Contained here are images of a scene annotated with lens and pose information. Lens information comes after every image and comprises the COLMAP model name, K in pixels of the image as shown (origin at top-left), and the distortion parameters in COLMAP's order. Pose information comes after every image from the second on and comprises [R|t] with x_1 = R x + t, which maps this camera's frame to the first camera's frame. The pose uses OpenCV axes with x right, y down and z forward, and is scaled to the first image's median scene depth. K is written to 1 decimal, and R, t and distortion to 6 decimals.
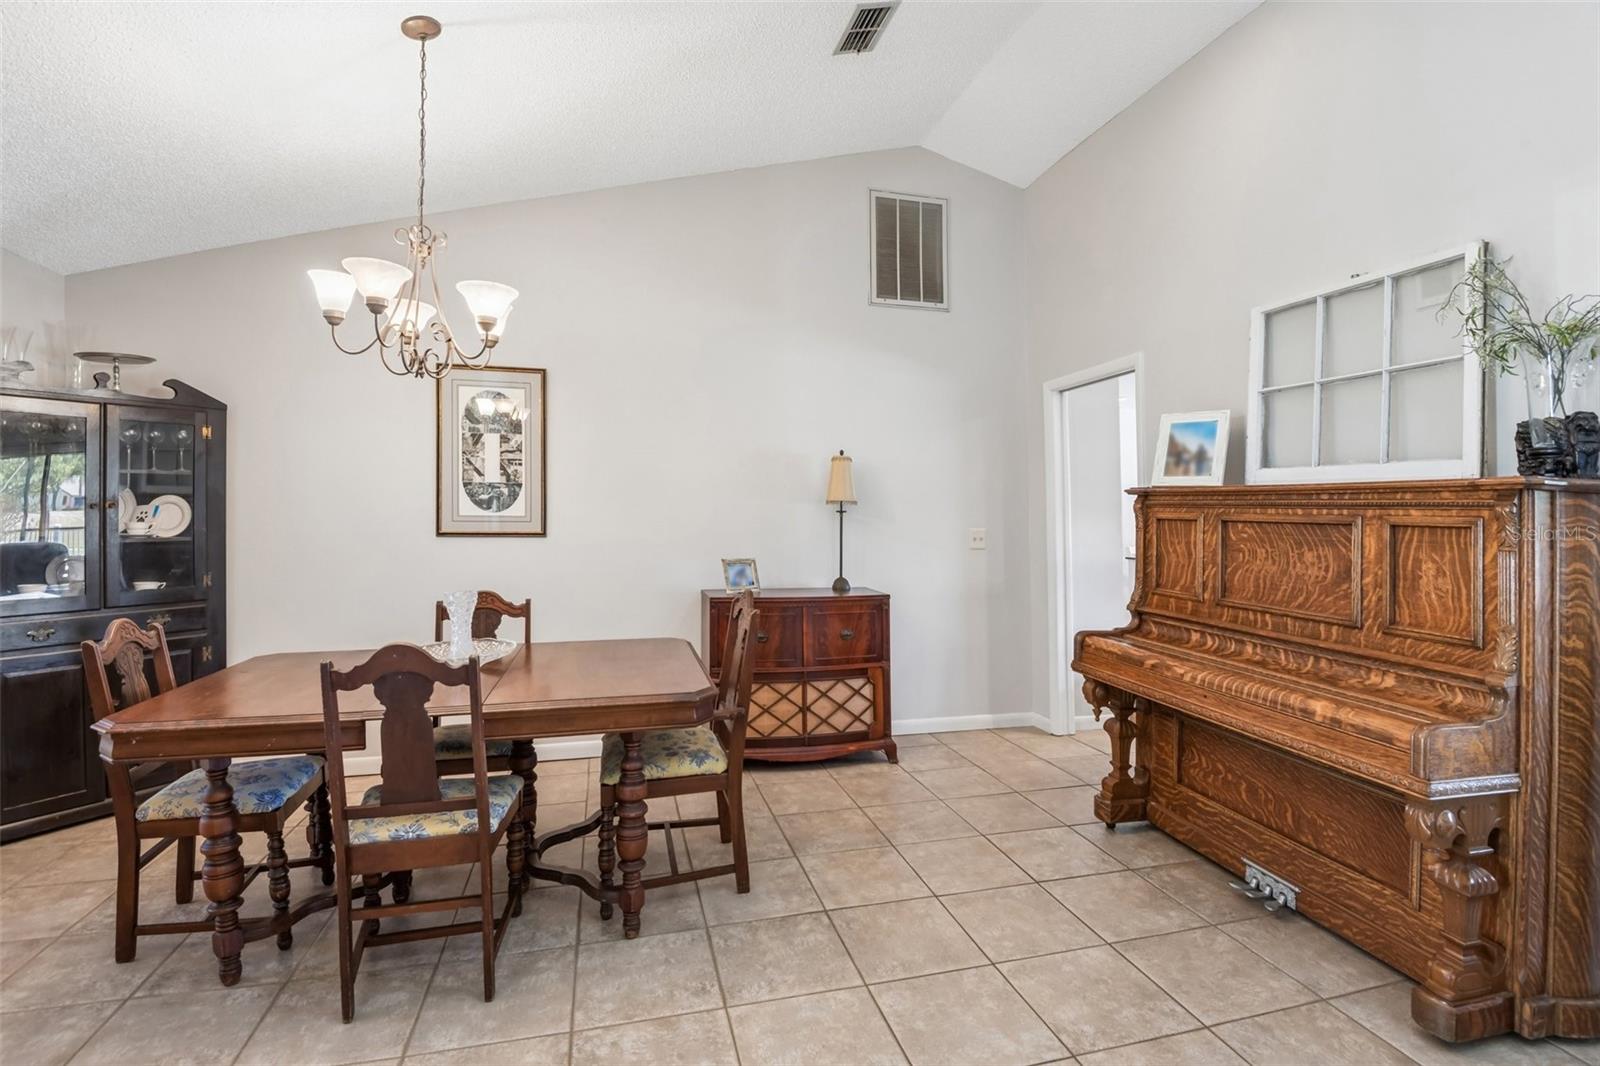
lens RADIAL K [[732.6, 0, 800.7], [0, 732.6, 517.1], [0, 0, 1]] dist [-0.019522, -0.000704]
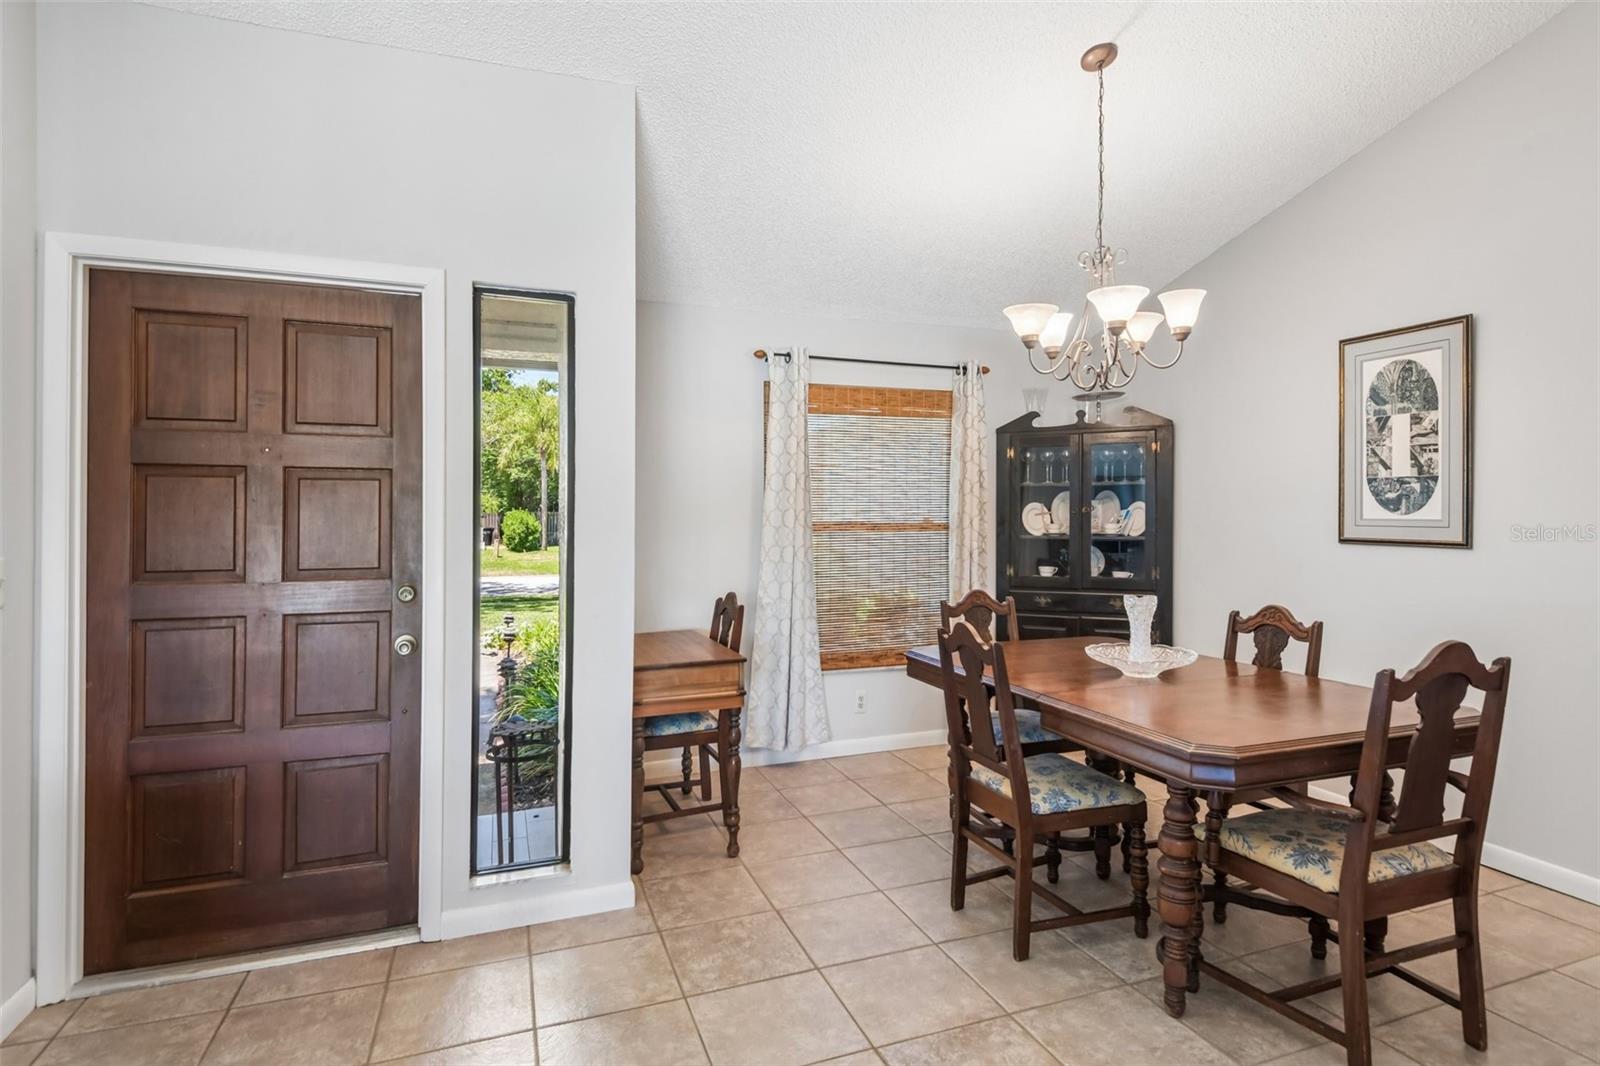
lens RADIAL K [[836.4, 0, 826.0], [0, 836.4, 526.1], [0, 0, 1]] dist [-0.004092, -0.001202]
pose [[0.123187, 0.010853, -0.992324, 0.391026], [-0.002433, 0.999940, 0.010634, -0.002384], [0.992380, 0.001104, 0.123207, 0.275085]]
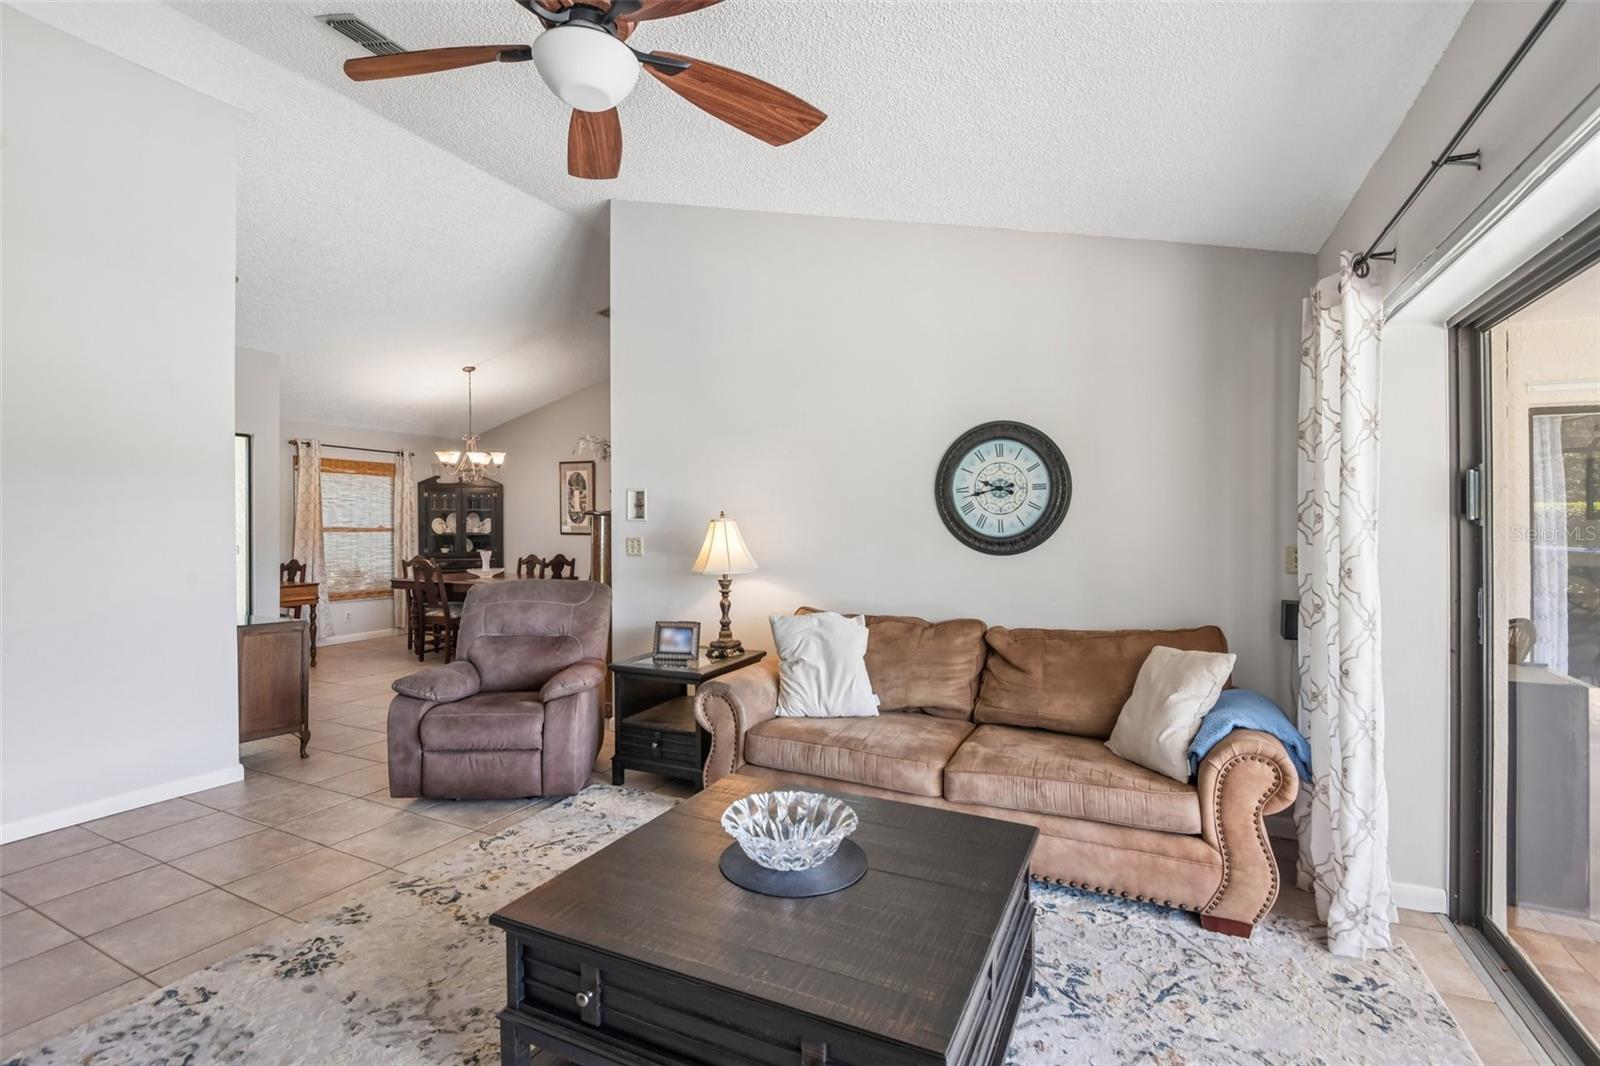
lens RADIAL K [[732.6, 0, 806.8], [0, 732.6, 548.9], [0, 0, 1]] dist [-0.019522, -0.000704]
pose [[0.768950, 0.020474, -0.638981, 1.612101], [-0.004262, 0.999629, 0.026900, 0.005396], [0.639295, -0.017962, 0.768752, -0.315241]]
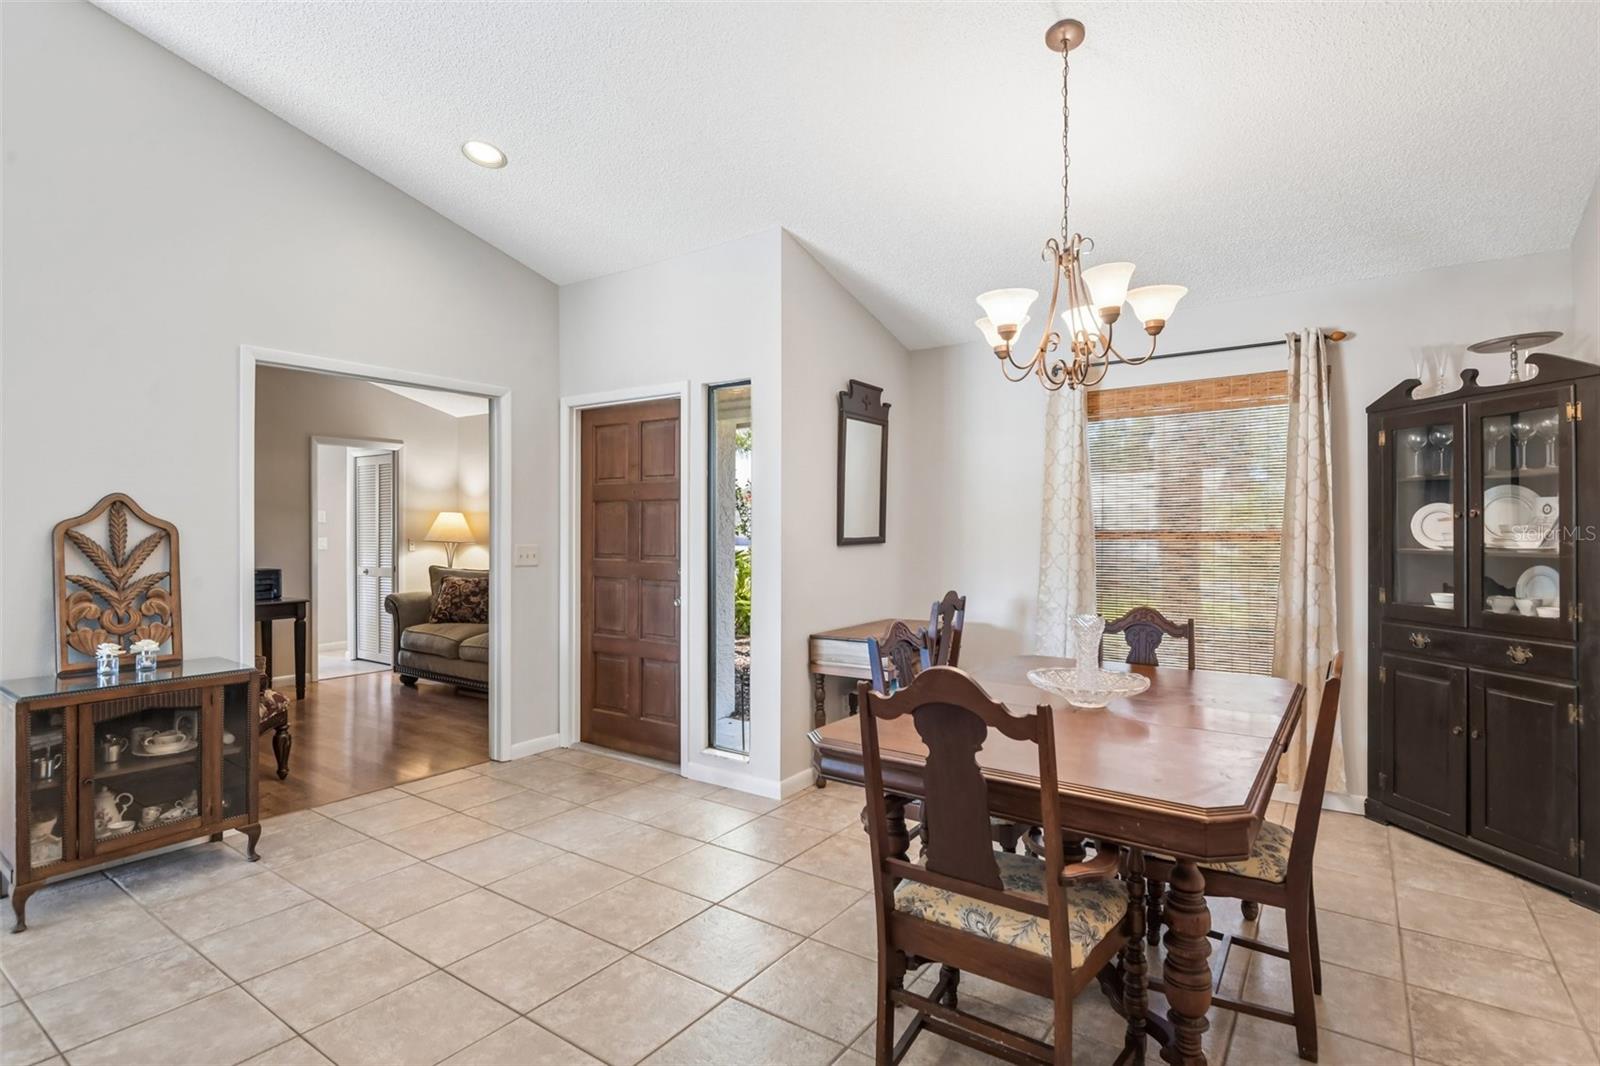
lens RADIAL K [[810.5, 0, 783.6], [0, 810.5, 528.1], [0, 0, 1]] dist [0.015290, -0.000302]
pose [[-0.772762, 0.005142, -0.634675, 0.277907], [0.002079, 0.999982, 0.005571, -0.005027], [0.634692, 0.002985, -0.772759, 1.017637]]
